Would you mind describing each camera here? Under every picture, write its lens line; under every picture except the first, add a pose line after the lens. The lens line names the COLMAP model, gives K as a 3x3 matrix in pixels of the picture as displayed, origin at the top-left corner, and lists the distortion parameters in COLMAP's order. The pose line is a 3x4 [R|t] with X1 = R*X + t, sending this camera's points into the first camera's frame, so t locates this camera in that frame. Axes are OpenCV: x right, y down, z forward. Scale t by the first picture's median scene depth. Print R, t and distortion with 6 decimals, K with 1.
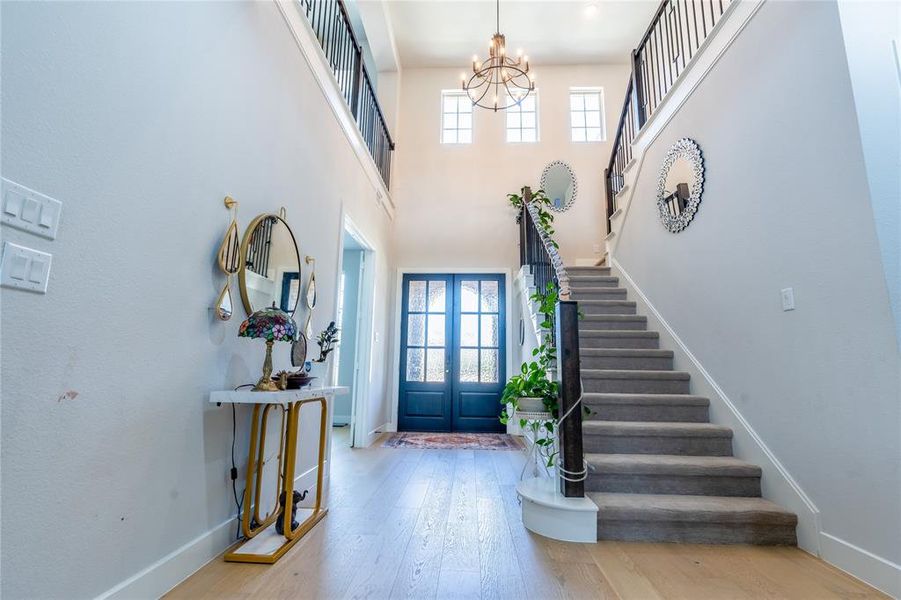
lens RADIAL K [[402.4, 0, 448.7], [0, 402.4, 299.8], [0, 0, 1]] dist [-0.002833, 0.000871]
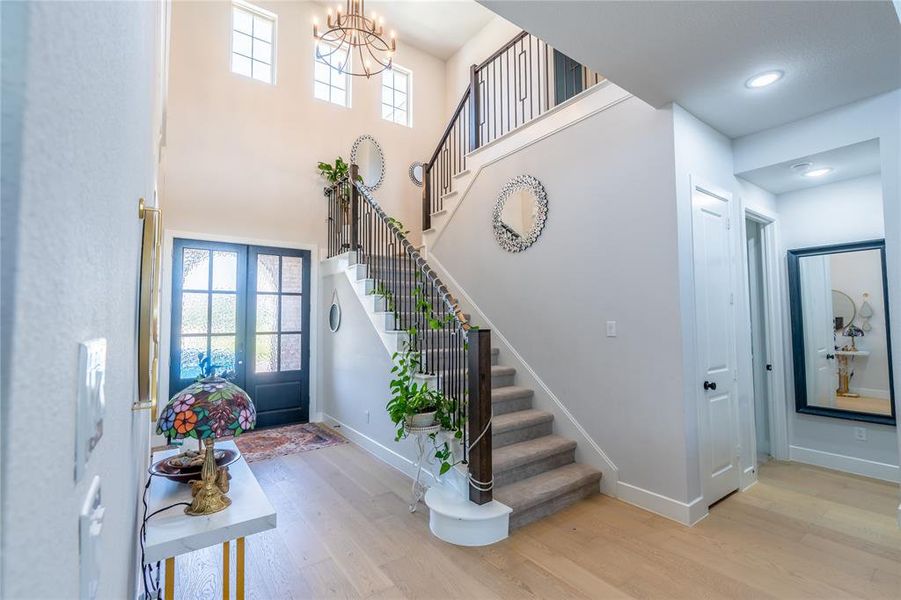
lens RADIAL K [[402.4, 0, 446.4], [0, 402.4, 300.3], [0, 0, 1]] dist [-0.002833, 0.000871]
pose [[0.781988, 0.009324, 0.623224, -0.271519], [-0.088139, 0.991495, 0.095758, -0.099807], [-0.617030, -0.129812, 0.776159, 0.138911]]
